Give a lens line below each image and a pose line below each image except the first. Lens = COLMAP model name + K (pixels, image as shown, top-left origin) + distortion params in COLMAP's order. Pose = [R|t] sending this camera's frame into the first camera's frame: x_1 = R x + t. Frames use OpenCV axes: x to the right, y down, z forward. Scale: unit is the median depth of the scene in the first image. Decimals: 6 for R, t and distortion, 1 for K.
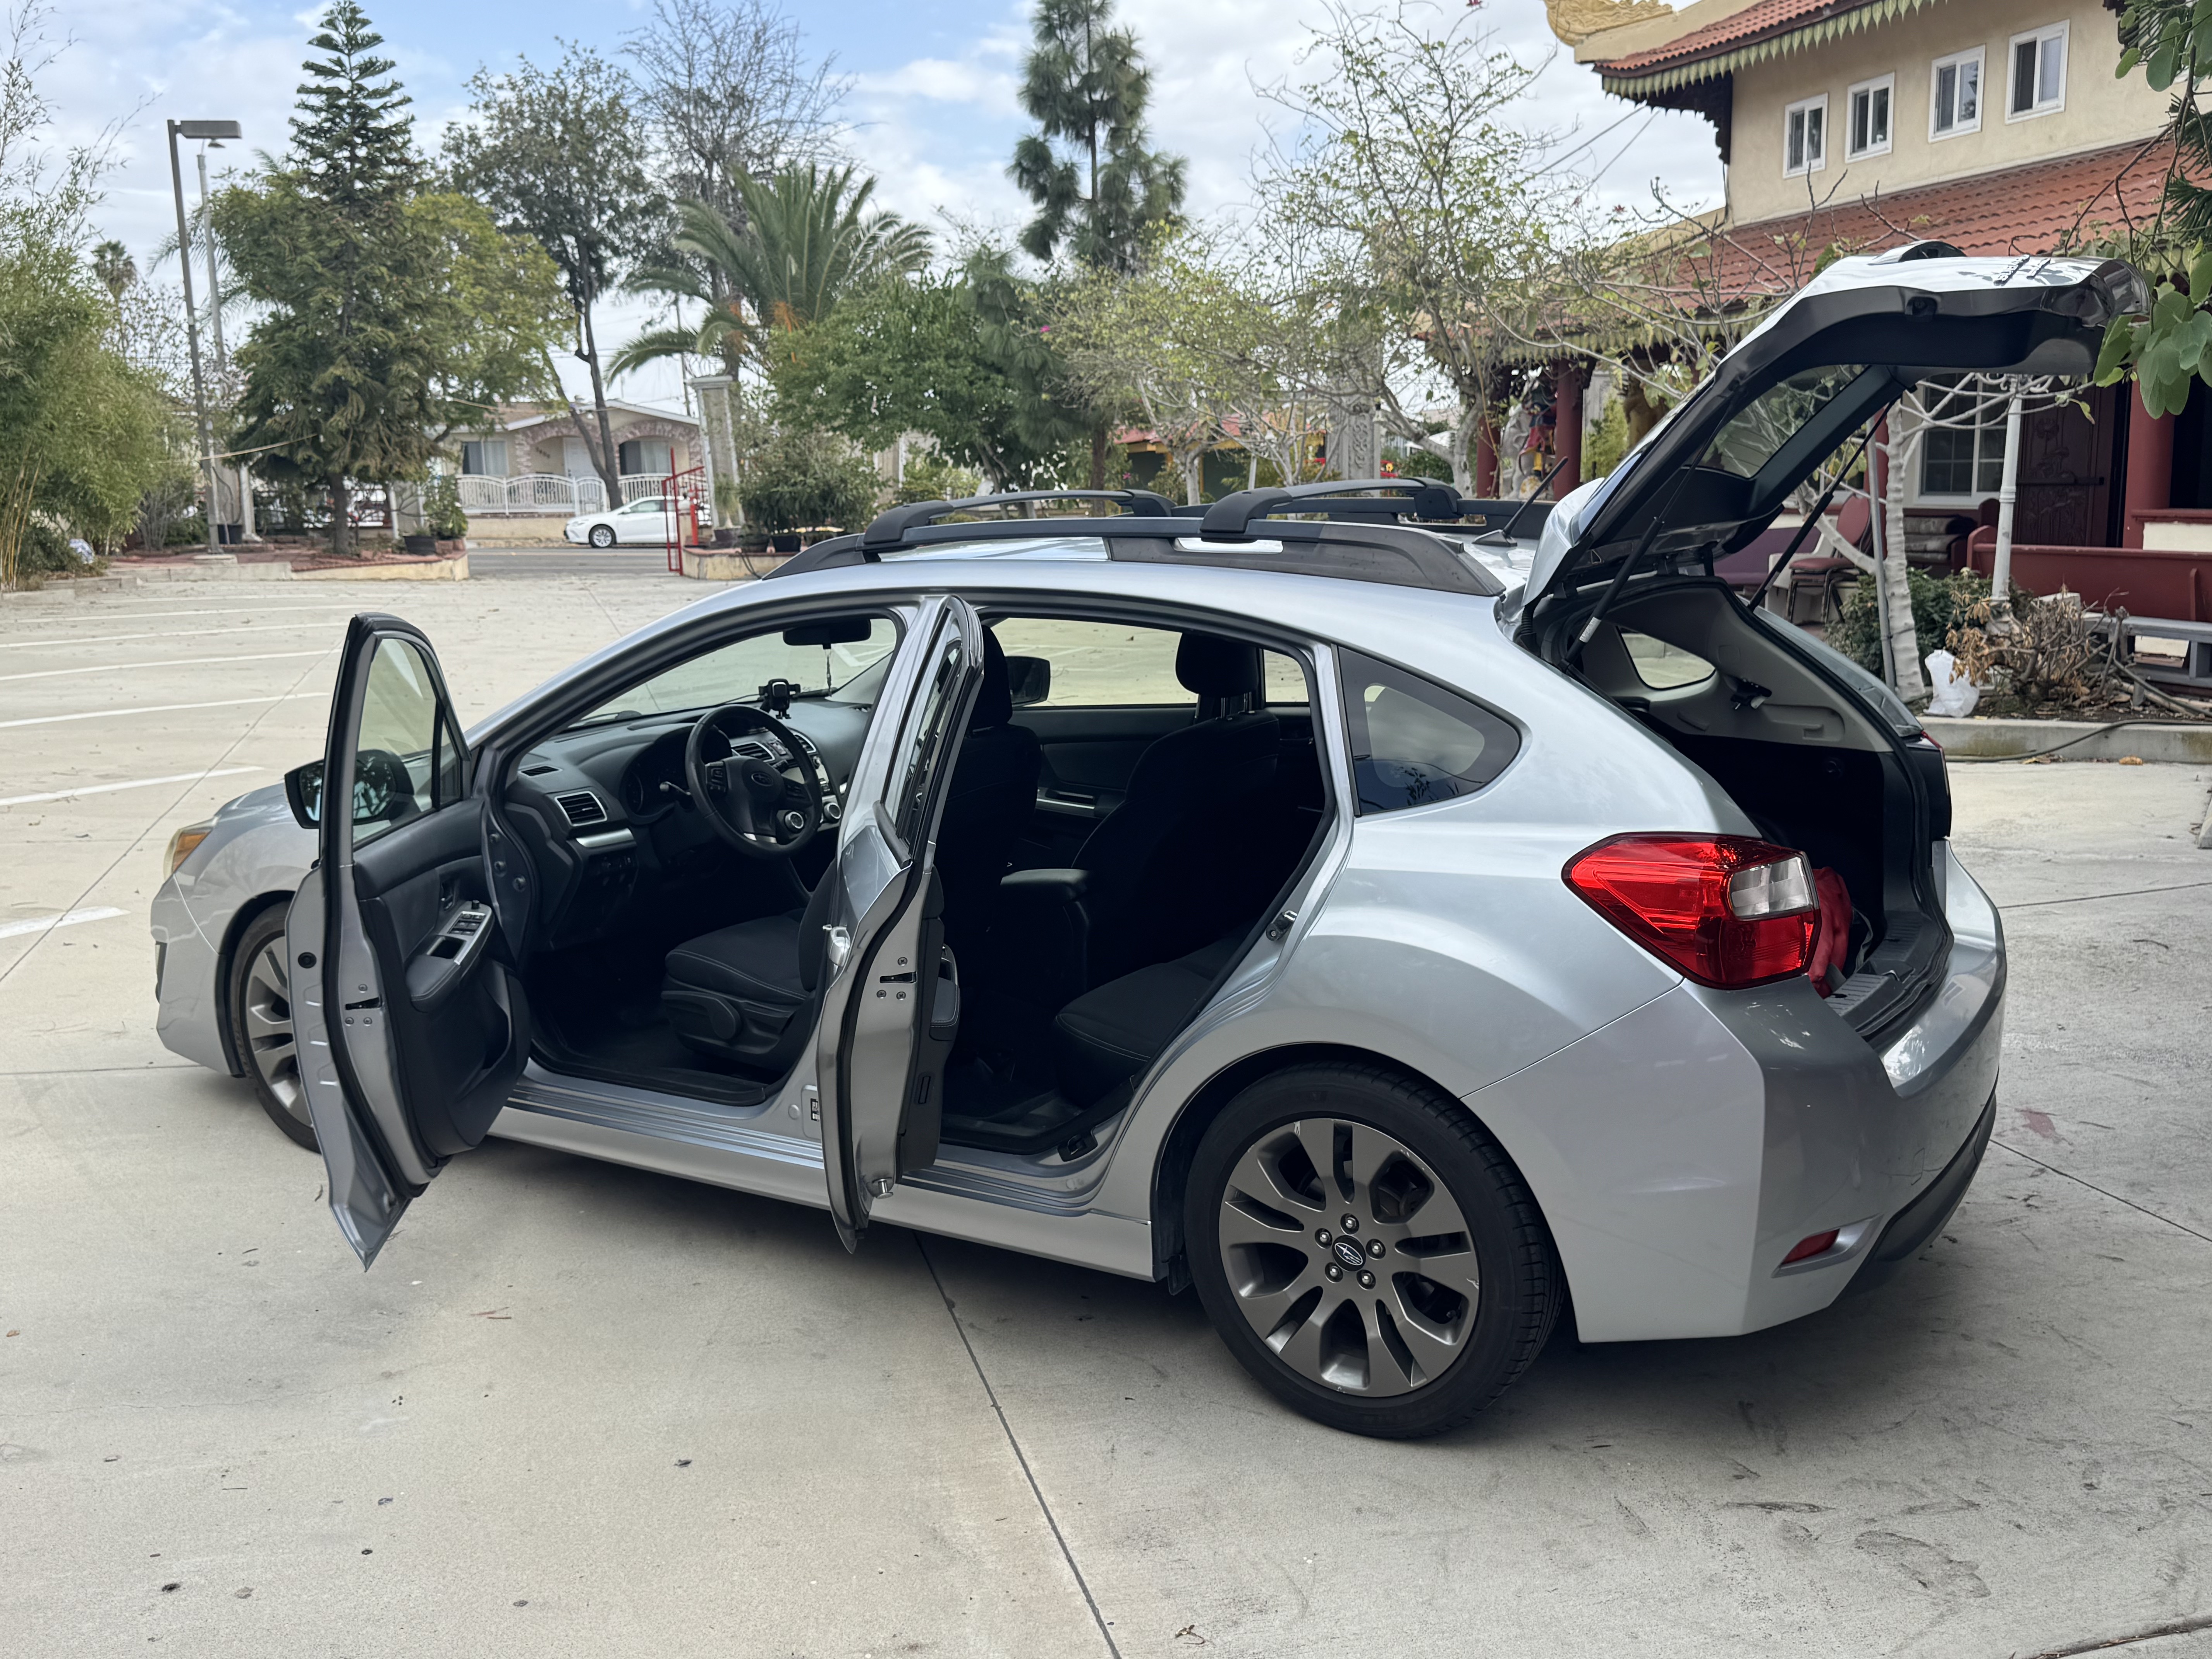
lens RADIAL K [[2005.1, 0, 1106.0], [0, 2005.1, 829.5], [0, 0, 1]] dist [0.173233, -0.374797]
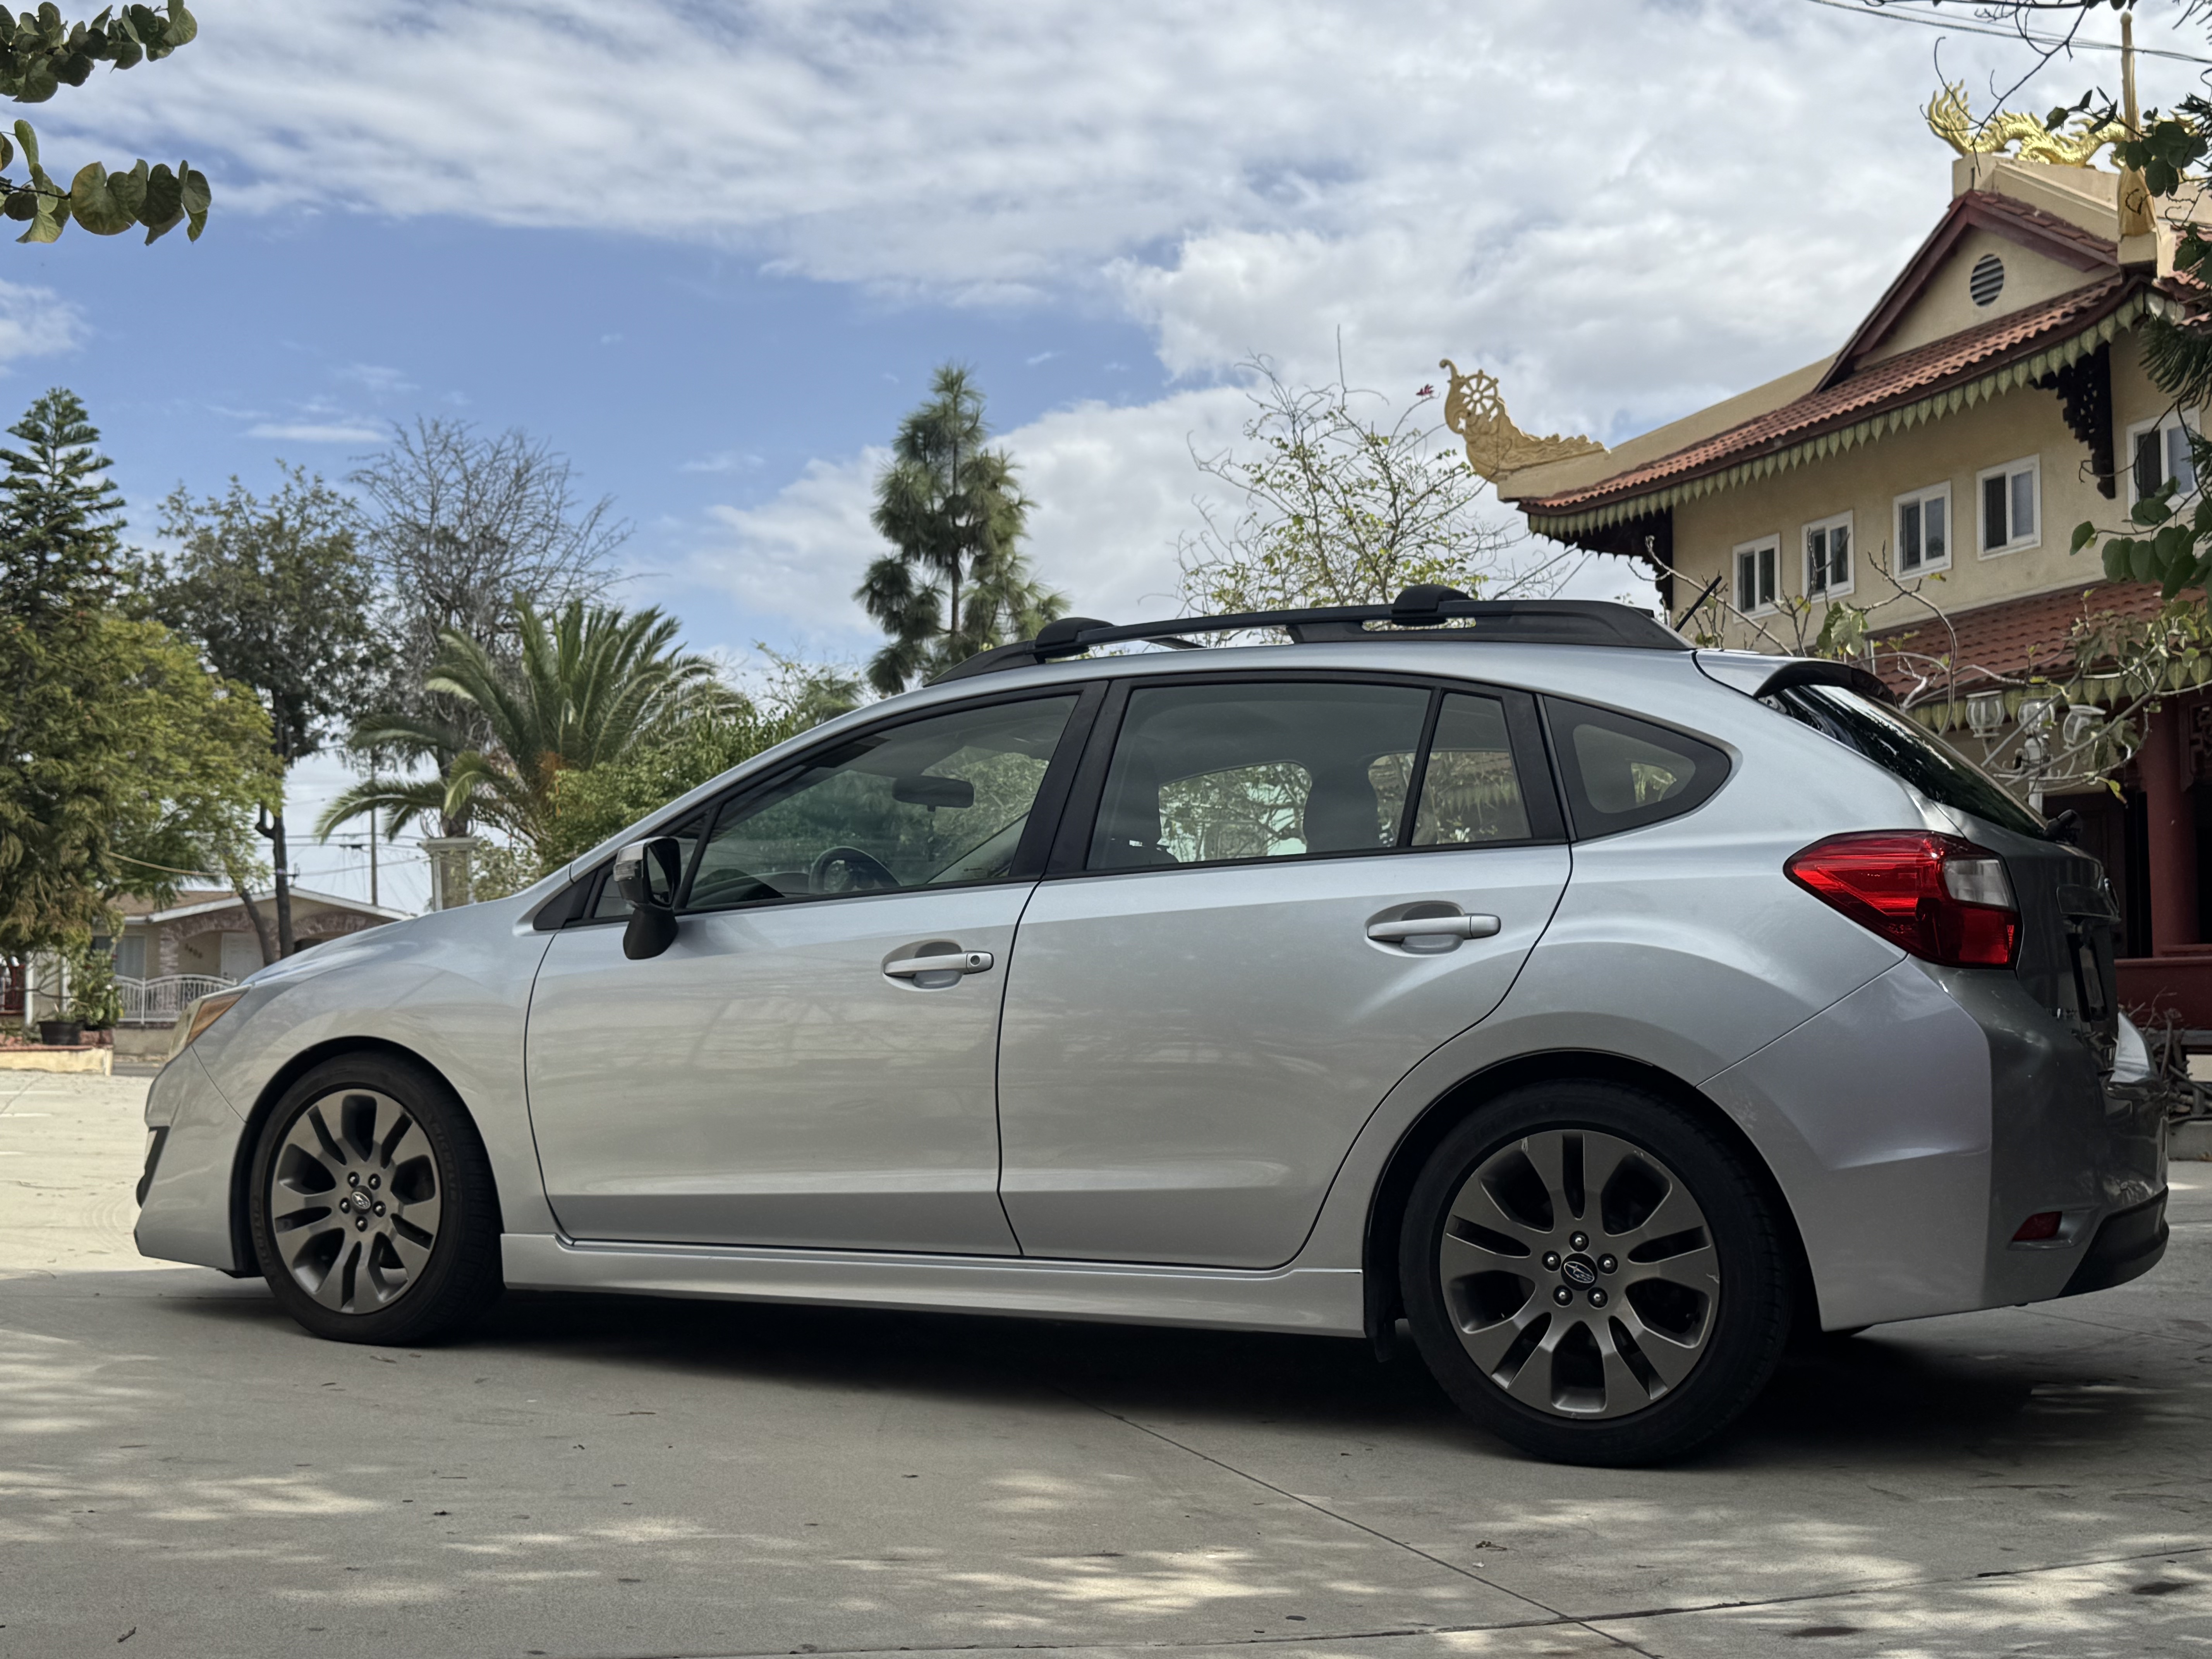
lens RADIAL K [[2568.6, 0, 1112.2], [0, 2568.6, 827.4], [0, 0, 1]] dist [0.231030, -0.583705]
pose [[0.994962, 0.031159, 0.095291, -0.071474], [-0.005418, 0.965800, -0.259230, 0.099606], [-0.100110, 0.257408, 0.961103, -0.079553]]
